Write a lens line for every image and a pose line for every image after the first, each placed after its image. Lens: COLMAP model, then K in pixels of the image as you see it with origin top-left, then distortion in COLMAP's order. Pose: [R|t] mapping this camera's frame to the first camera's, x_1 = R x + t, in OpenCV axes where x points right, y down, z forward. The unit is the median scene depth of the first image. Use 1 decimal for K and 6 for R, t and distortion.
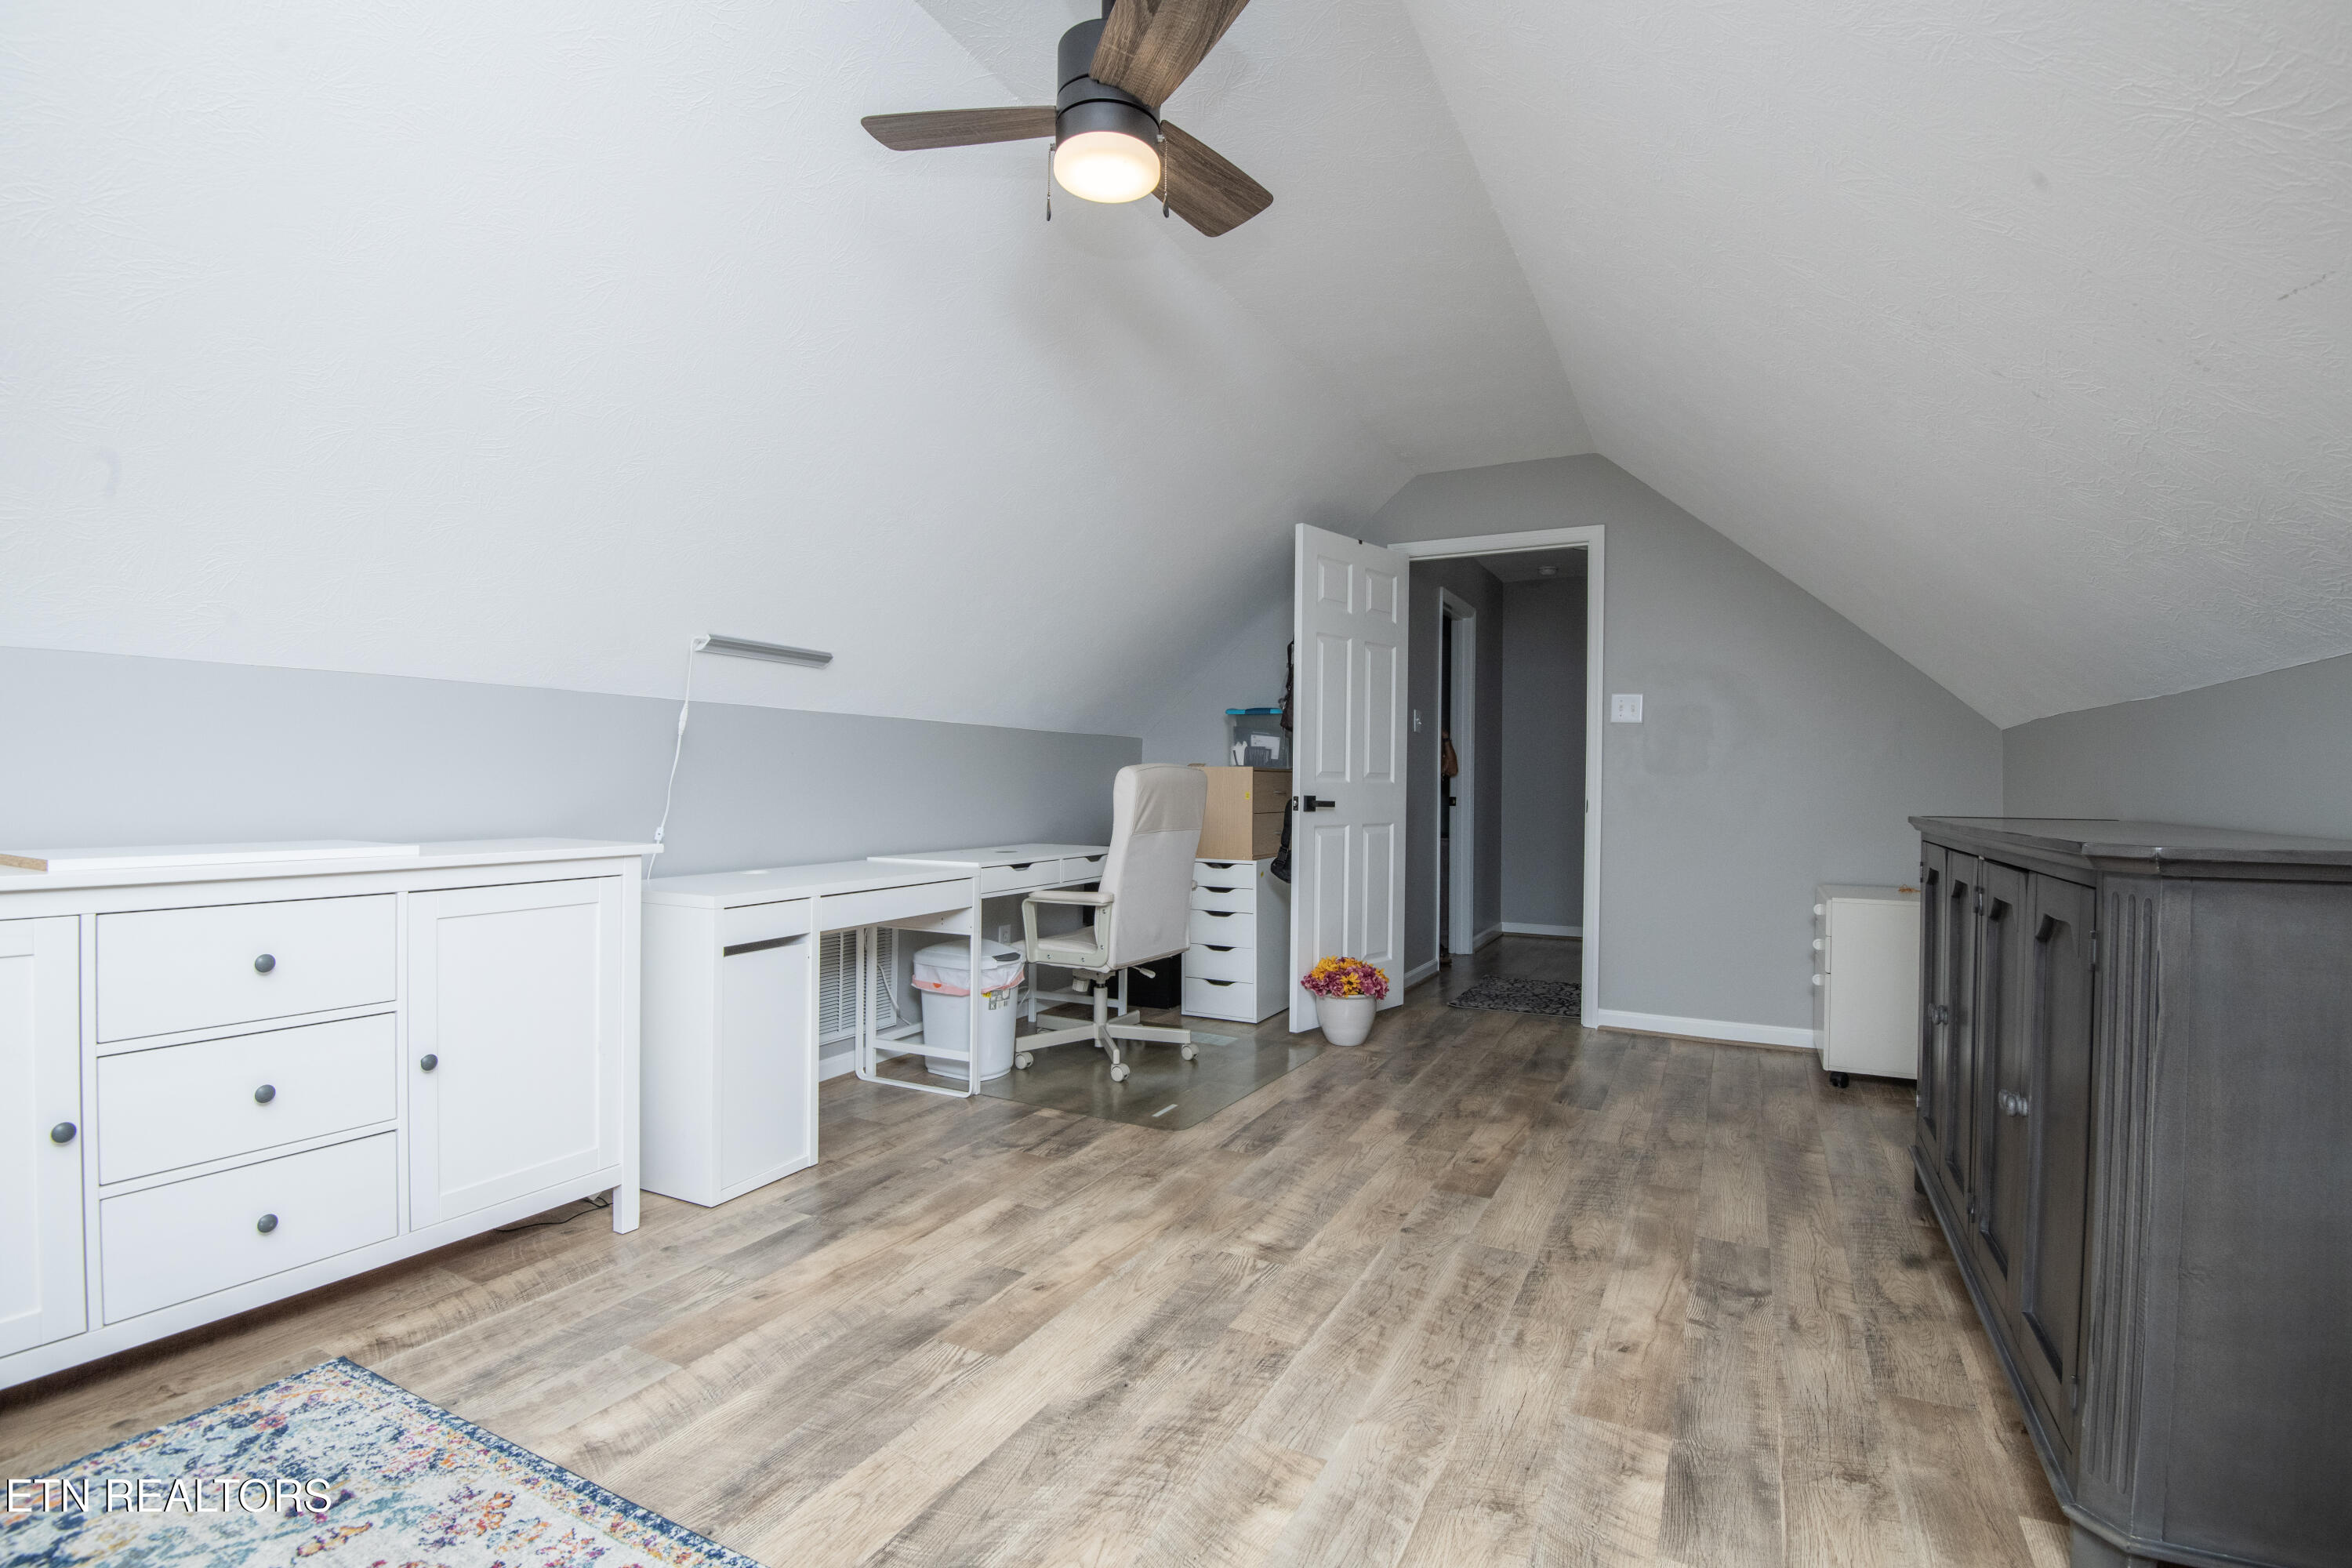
lens RADIAL K [[1084.6, 0, 1187.1], [0, 1084.6, 780.2], [0, 0, 1]] dist [-0.002876, -0.027907]
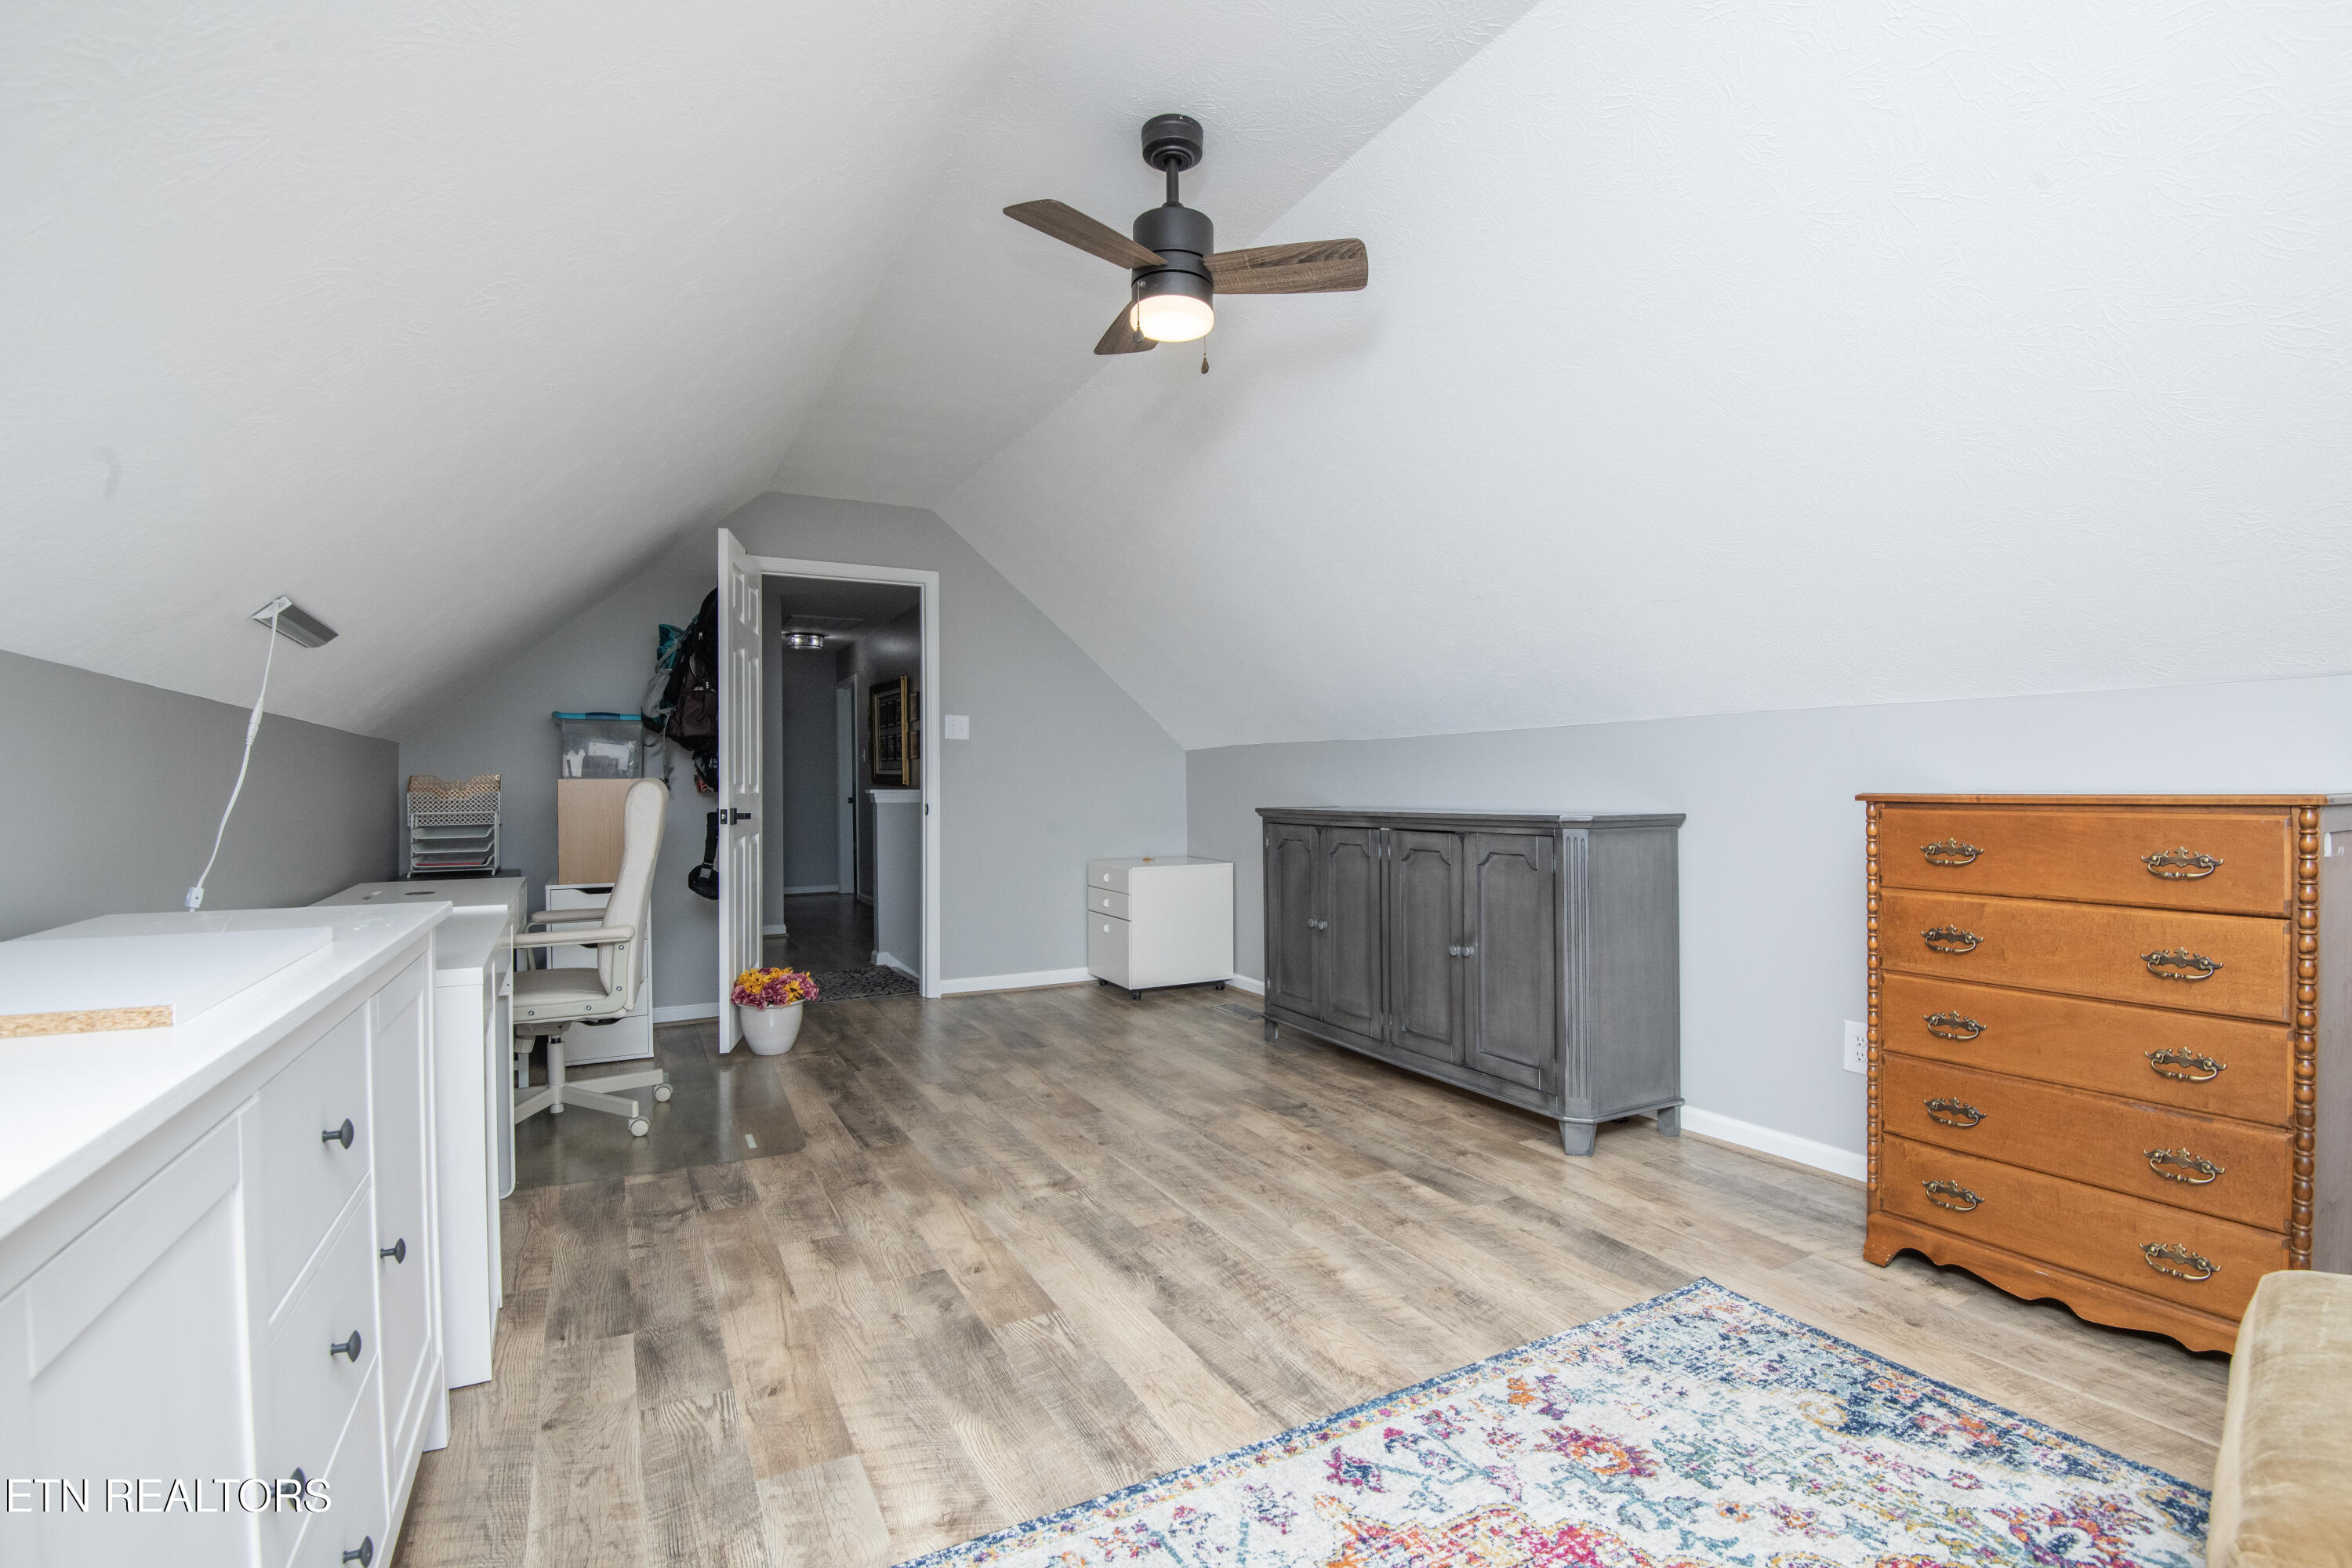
lens RADIAL K [[1084.6, 0, 1187.1], [0, 1084.6, 780.2], [0, 0, 1]] dist [-0.002876, -0.027907]
pose [[0.568694, -0.010881, 0.822477, -0.881120], [0.011844, 0.999917, 0.005039, -0.021272], [-0.822464, 0.006875, 0.568776, 0.207522]]
